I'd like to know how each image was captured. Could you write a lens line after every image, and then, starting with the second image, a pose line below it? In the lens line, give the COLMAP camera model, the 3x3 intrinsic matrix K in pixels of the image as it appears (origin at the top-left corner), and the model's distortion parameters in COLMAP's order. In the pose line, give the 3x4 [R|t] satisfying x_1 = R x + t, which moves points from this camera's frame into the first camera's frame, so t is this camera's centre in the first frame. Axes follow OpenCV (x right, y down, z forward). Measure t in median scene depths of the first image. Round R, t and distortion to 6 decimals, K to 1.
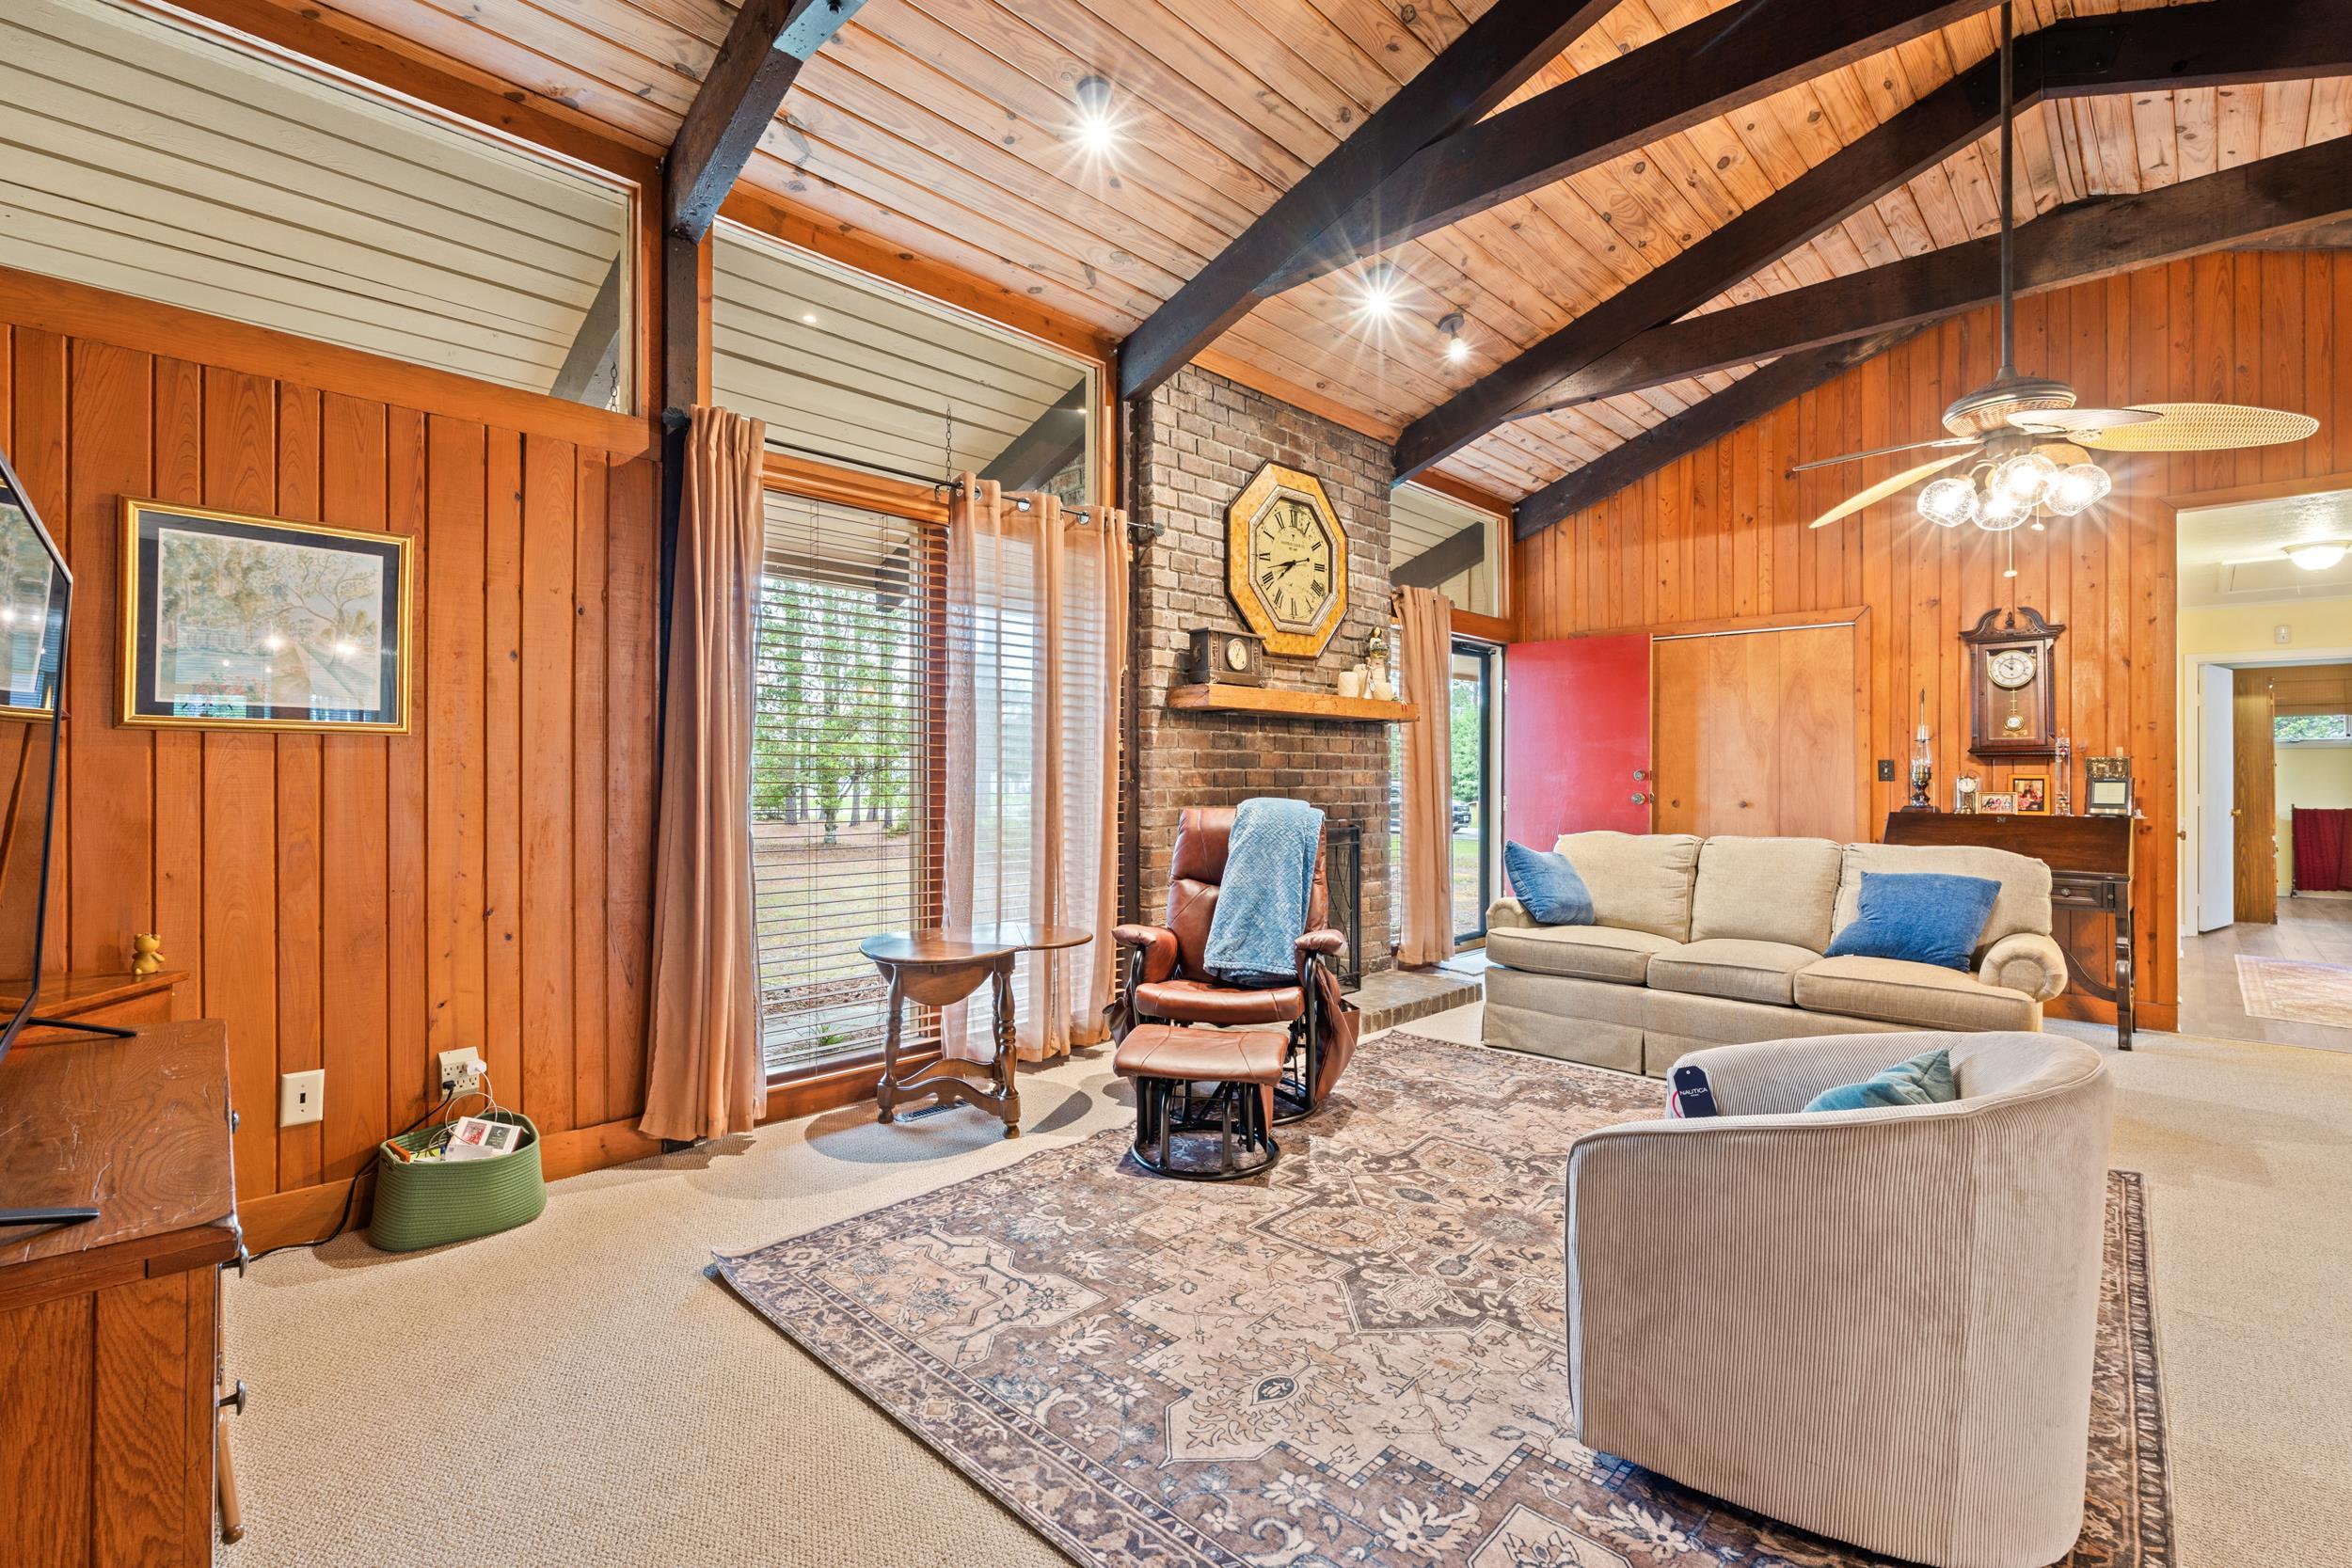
lens RADIAL K [[1049.8, 0, 1176.0], [0, 1049.8, 784.0], [0, 0, 1]] dist [-0.019152, 0.000496]
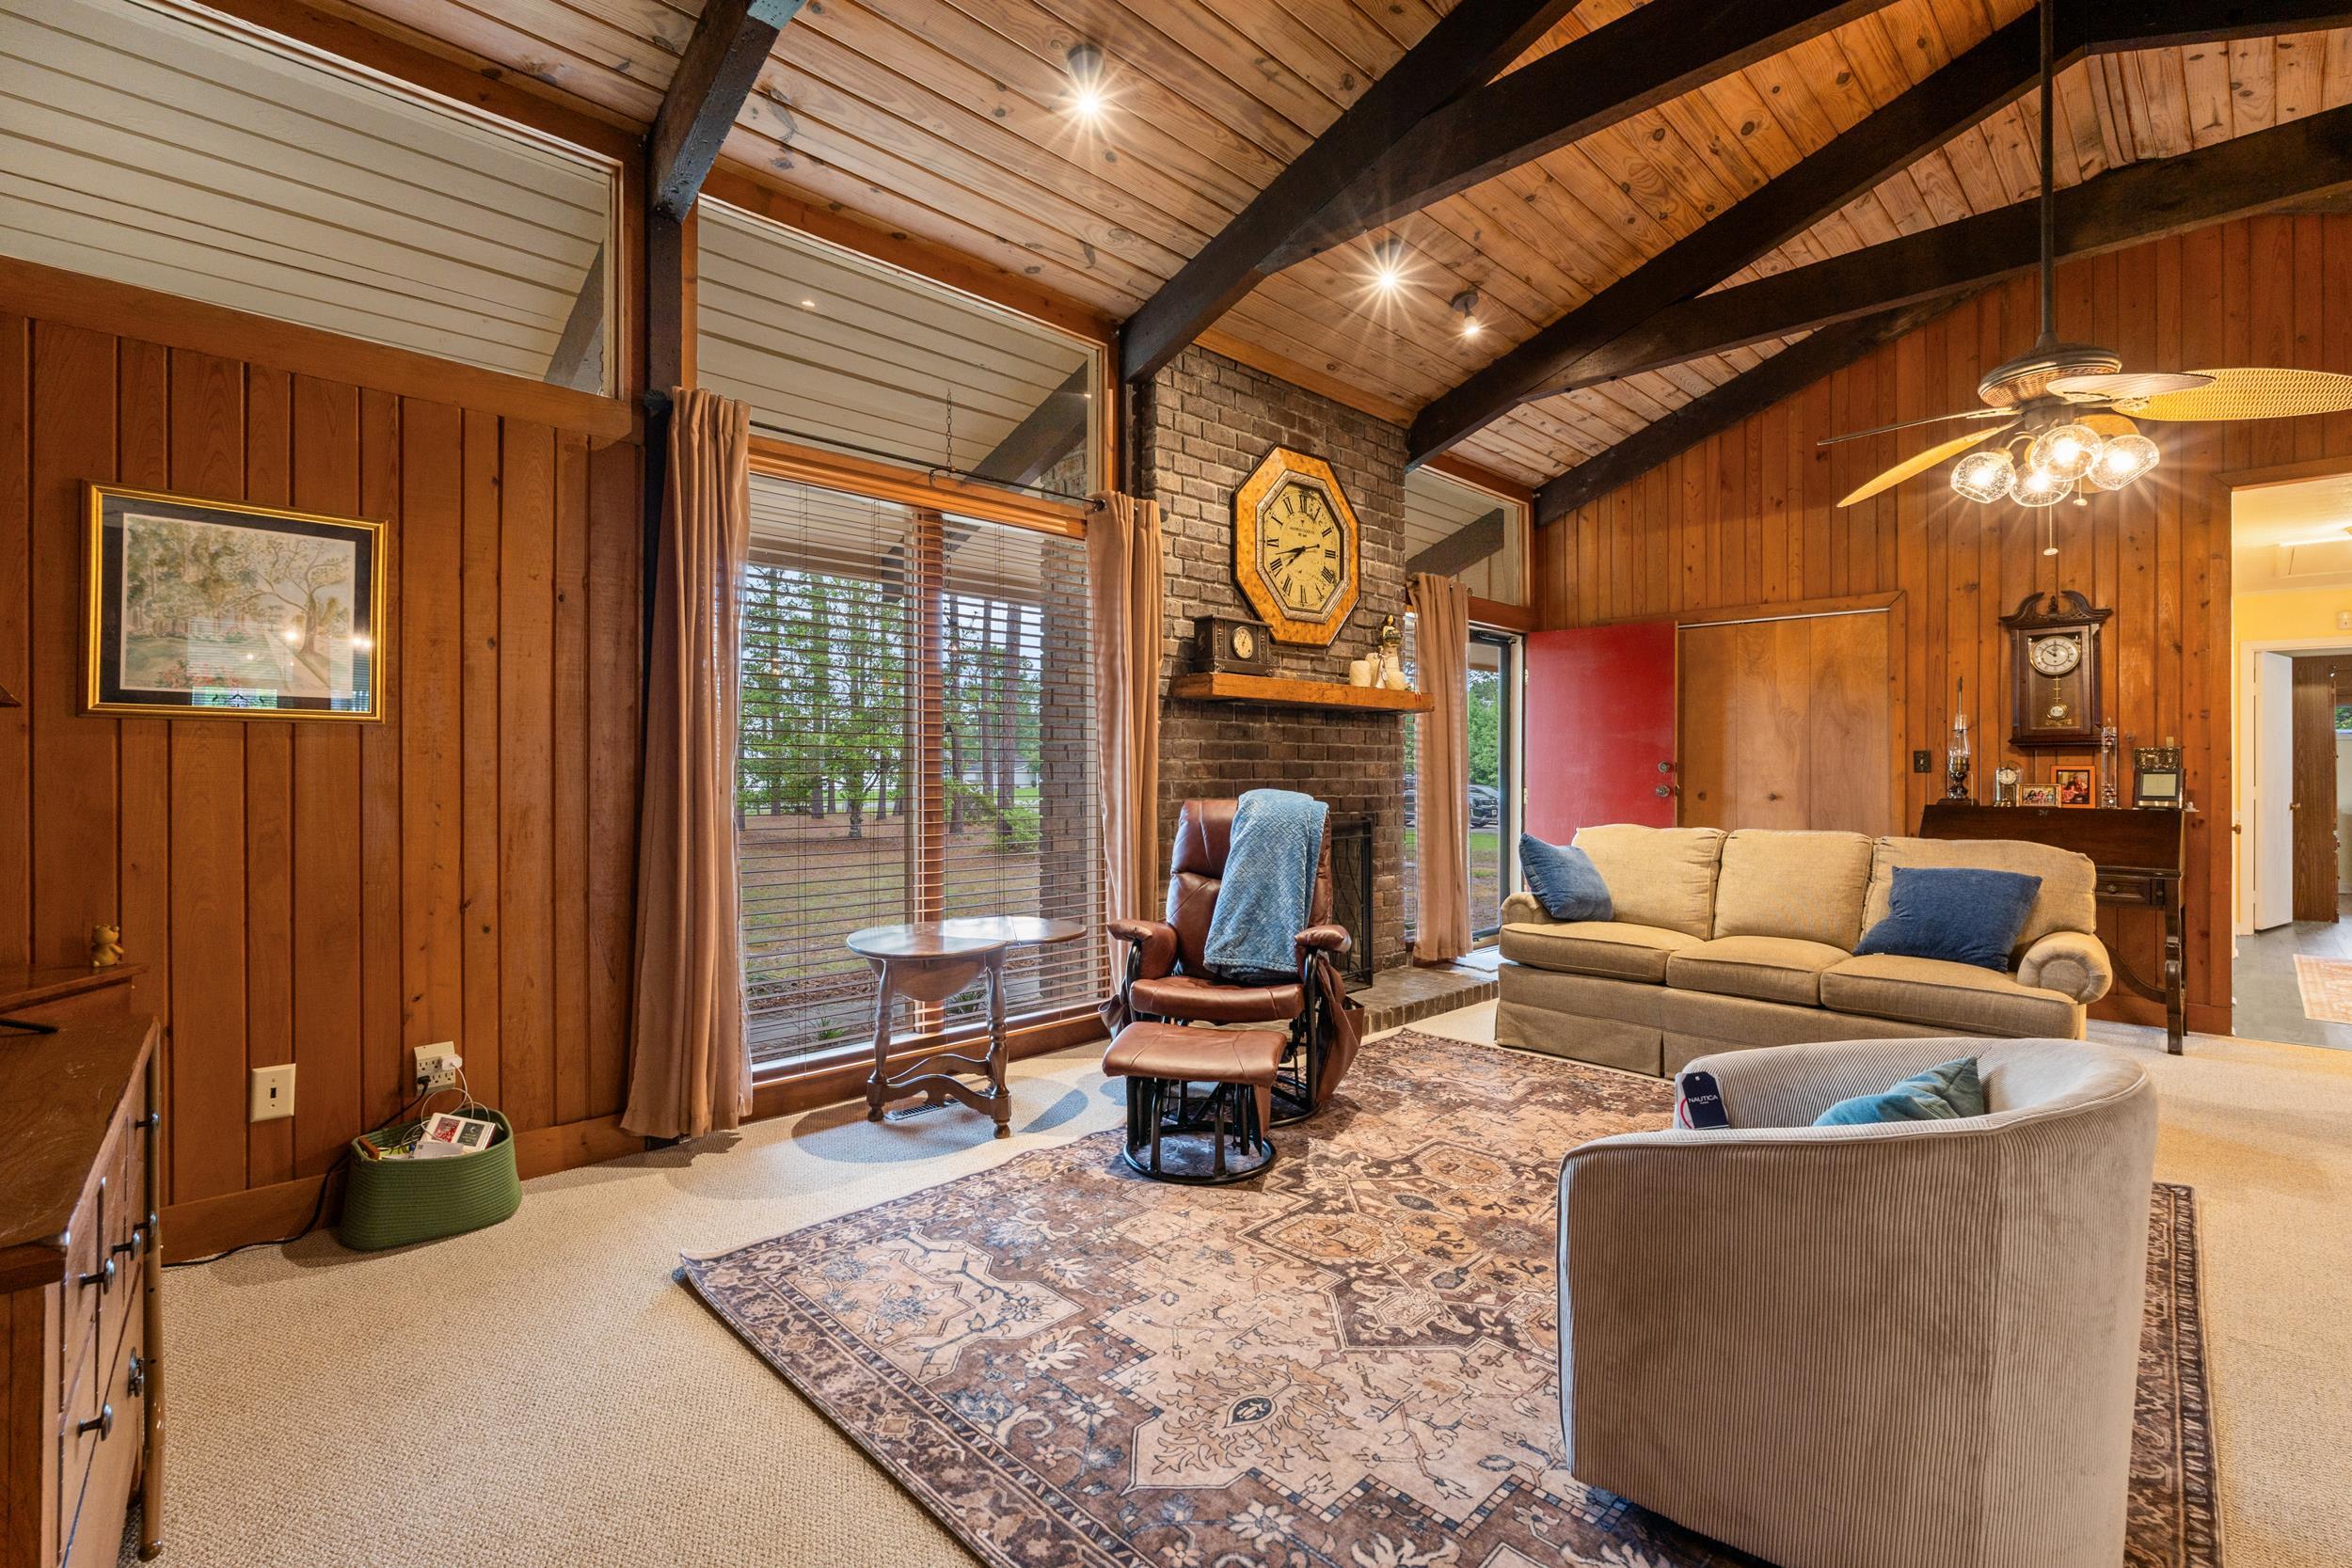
lens RADIAL K [[1050.7, 0, 1175.4], [0, 1050.7, 779.3], [0, 0, 1]] dist [-0.016767, -0.000188]
pose [[0.999634, -0.000116, -0.027053, 0.033041], [0.000151, 0.999999, 0.001278, 0.003635], [0.027053, -0.001282, 0.999633, 0.032326]]
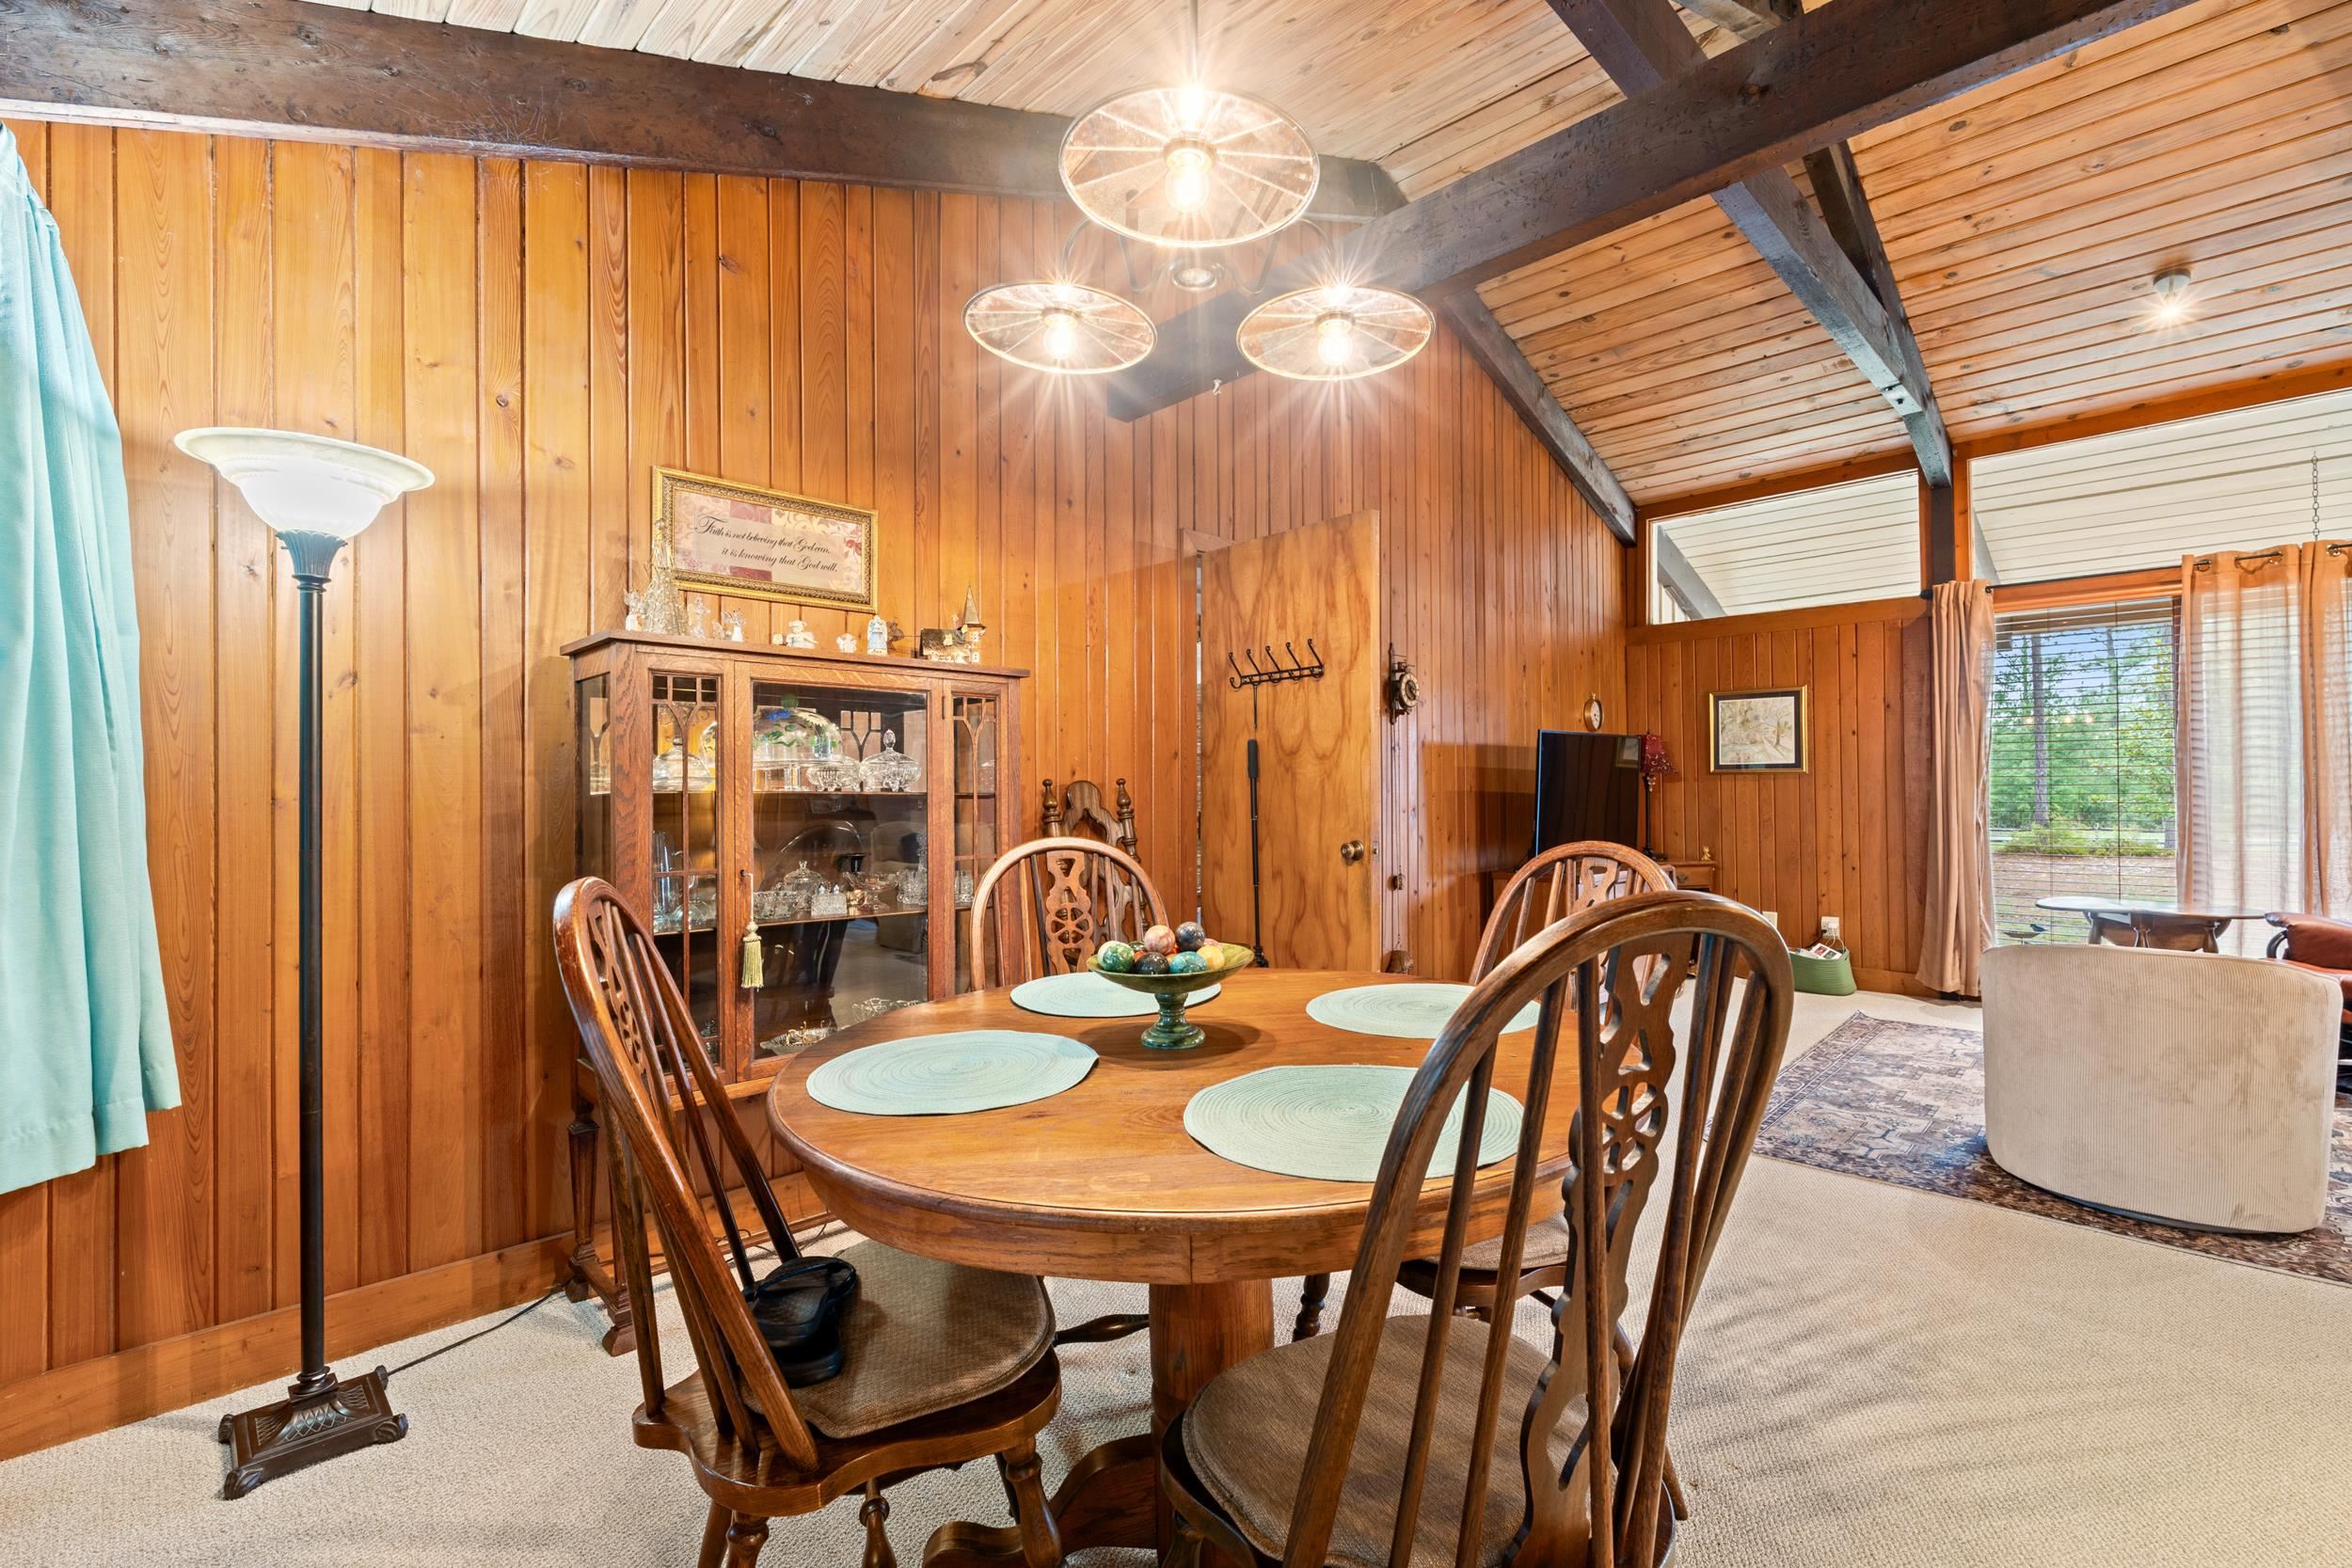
lens RADIAL K [[1040.8, 0, 1180.5], [0, 1040.8, 799.8], [0, 0, 1]] dist [0.000502, -0.000033]
pose [[-0.012680, -0.001192, -0.999919, 1.367137], [0.006328, 0.999979, -0.001273, 0.004593], [0.999900, -0.006344, -0.012672, -0.296469]]
